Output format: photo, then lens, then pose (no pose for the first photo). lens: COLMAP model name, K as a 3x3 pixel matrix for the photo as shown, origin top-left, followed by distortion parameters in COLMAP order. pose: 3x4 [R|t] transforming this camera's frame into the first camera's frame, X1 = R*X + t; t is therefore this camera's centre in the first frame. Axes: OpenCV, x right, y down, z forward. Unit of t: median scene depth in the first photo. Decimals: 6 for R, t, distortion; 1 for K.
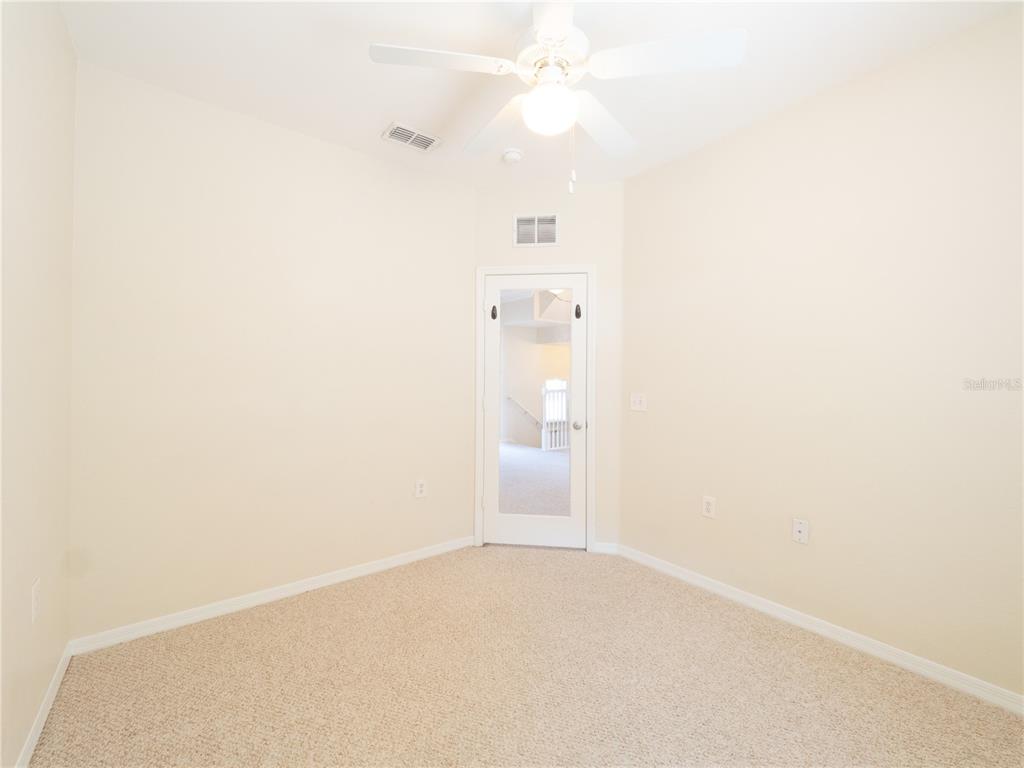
lens RADIAL K [[419.5, 0, 508.4], [0, 419.5, 379.4], [0, 0, 1]] dist [-0.003731, -0.000646]
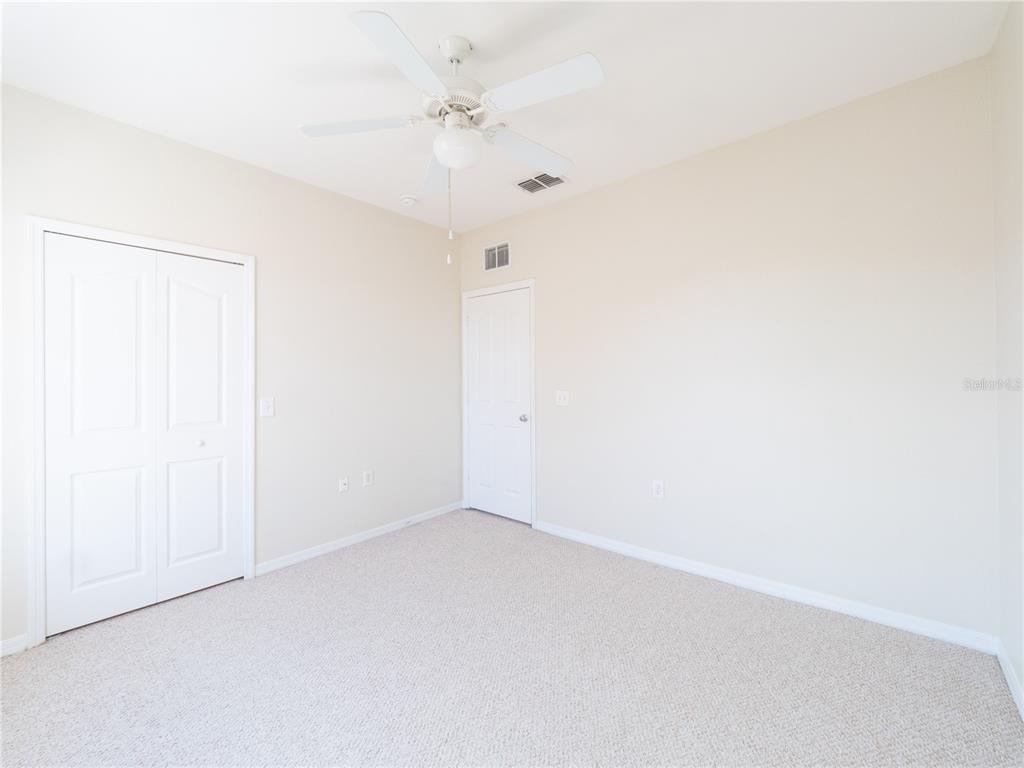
lens RADIAL K [[419.5, 0, 513.3], [0, 419.5, 381.0], [0, 0, 1]] dist [-0.003731, -0.000646]
pose [[0.806803, 0.008146, -0.590764, 0.835810], [-0.013743, 0.999893, -0.004982, 0.014649], [0.590661, 0.012138, 0.806829, 0.036335]]
